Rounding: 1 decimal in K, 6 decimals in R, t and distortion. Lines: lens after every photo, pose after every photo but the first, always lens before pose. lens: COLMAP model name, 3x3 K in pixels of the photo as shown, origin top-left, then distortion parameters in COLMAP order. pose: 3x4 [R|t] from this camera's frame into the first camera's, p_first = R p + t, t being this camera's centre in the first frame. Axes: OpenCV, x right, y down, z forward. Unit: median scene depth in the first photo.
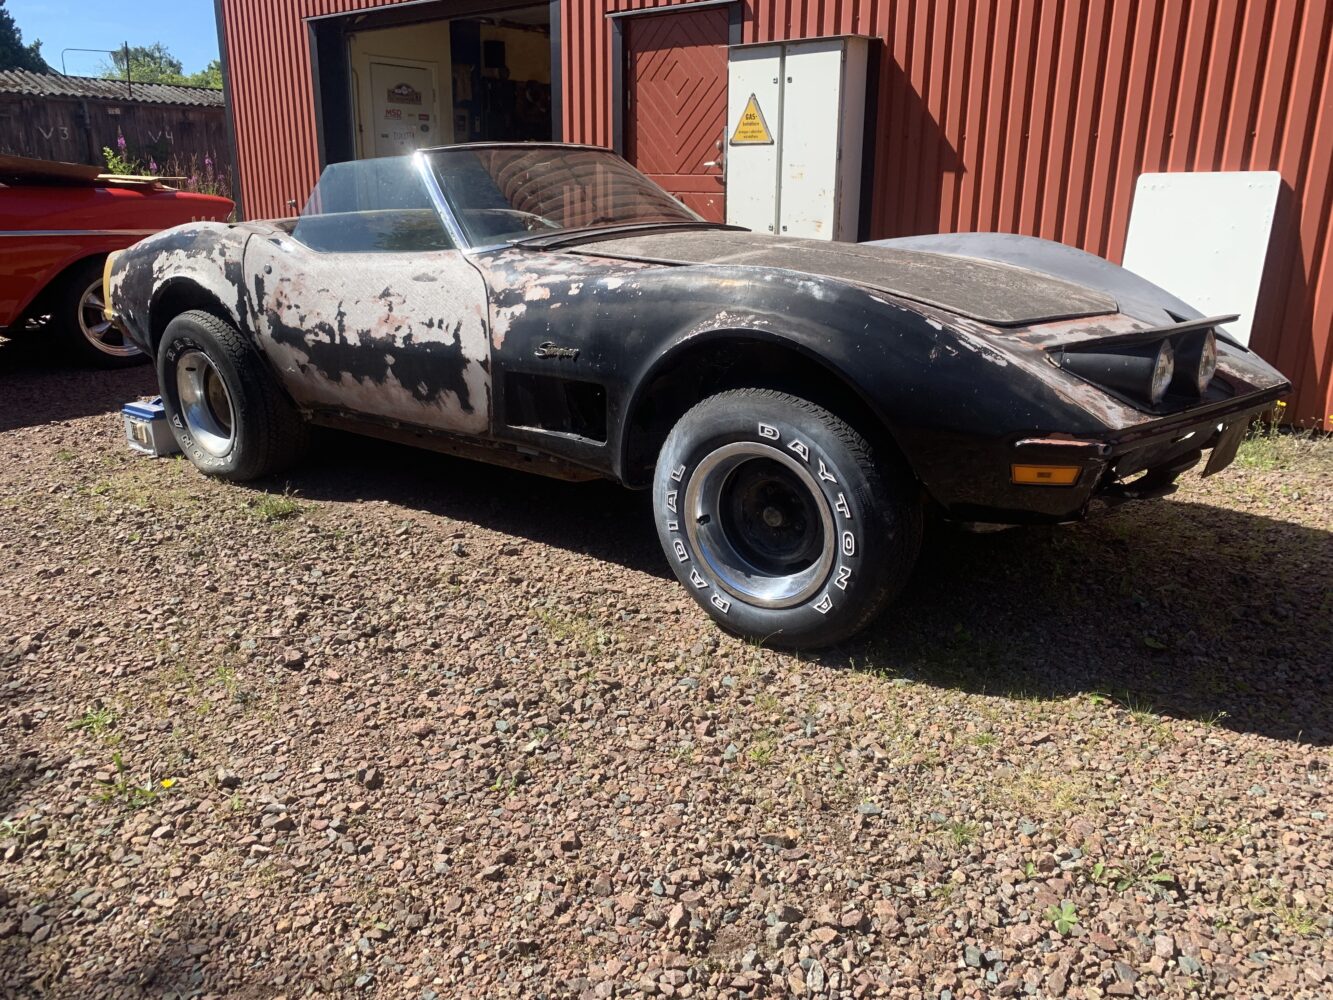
lens RADIAL K [[1039.7, 0, 668.4], [0, 1039.7, 476.8], [0, 0, 1]] dist [0.008560, -0.004645]
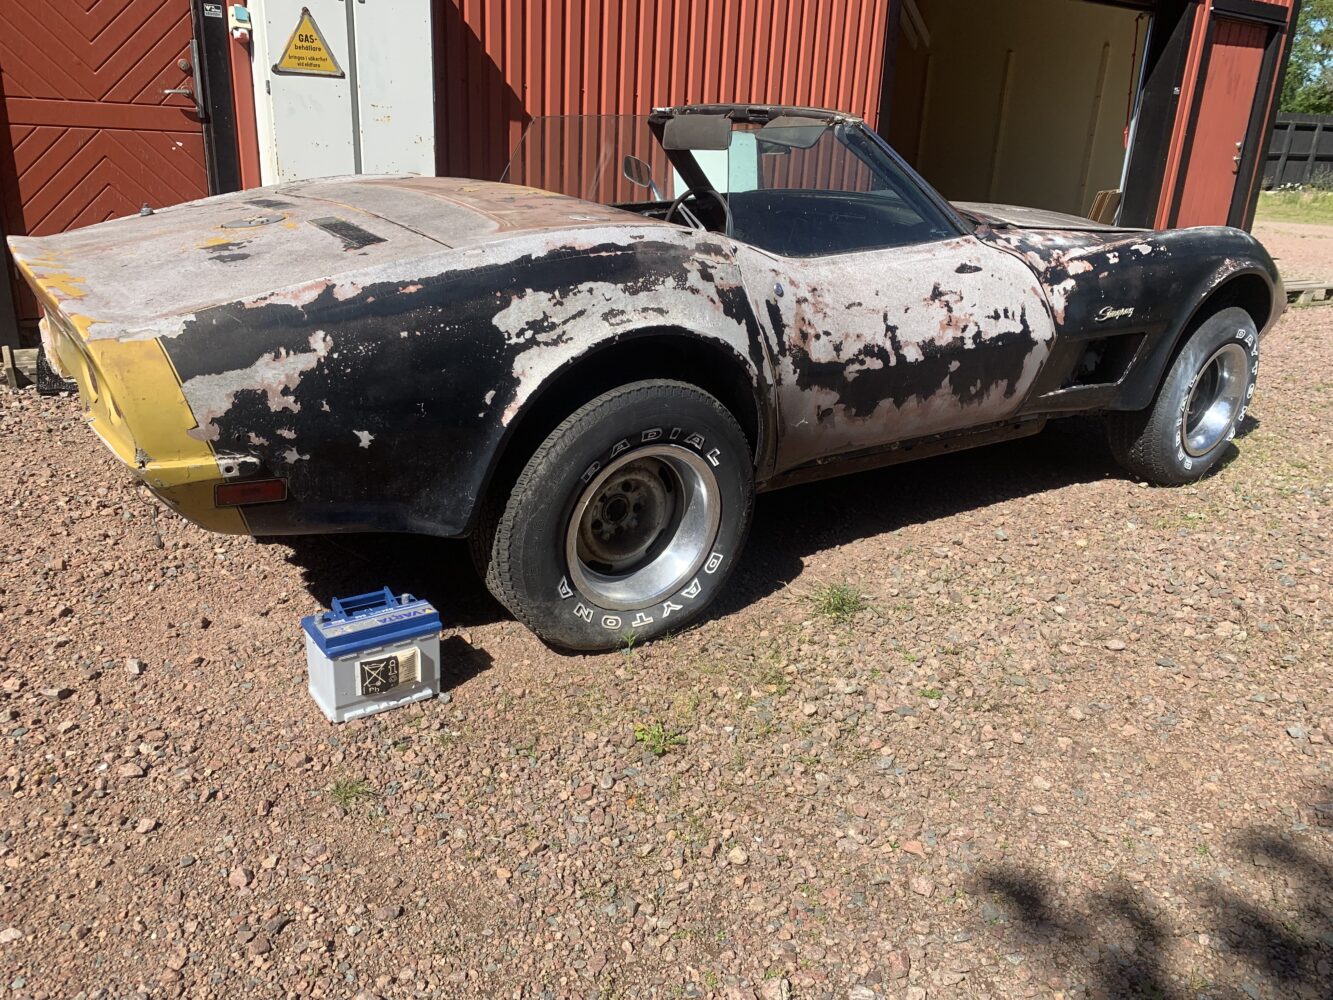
lens RADIAL K [[1039.7, 0, 668.4], [0, 1039.7, 476.8], [0, 0, 1]] dist [0.008560, -0.004645]
pose [[0.288616, -0.298268, 0.909801, -1.124406], [0.221957, 0.945195, 0.239460, -0.277774], [-0.931363, 0.132824, 0.339001, 0.900508]]
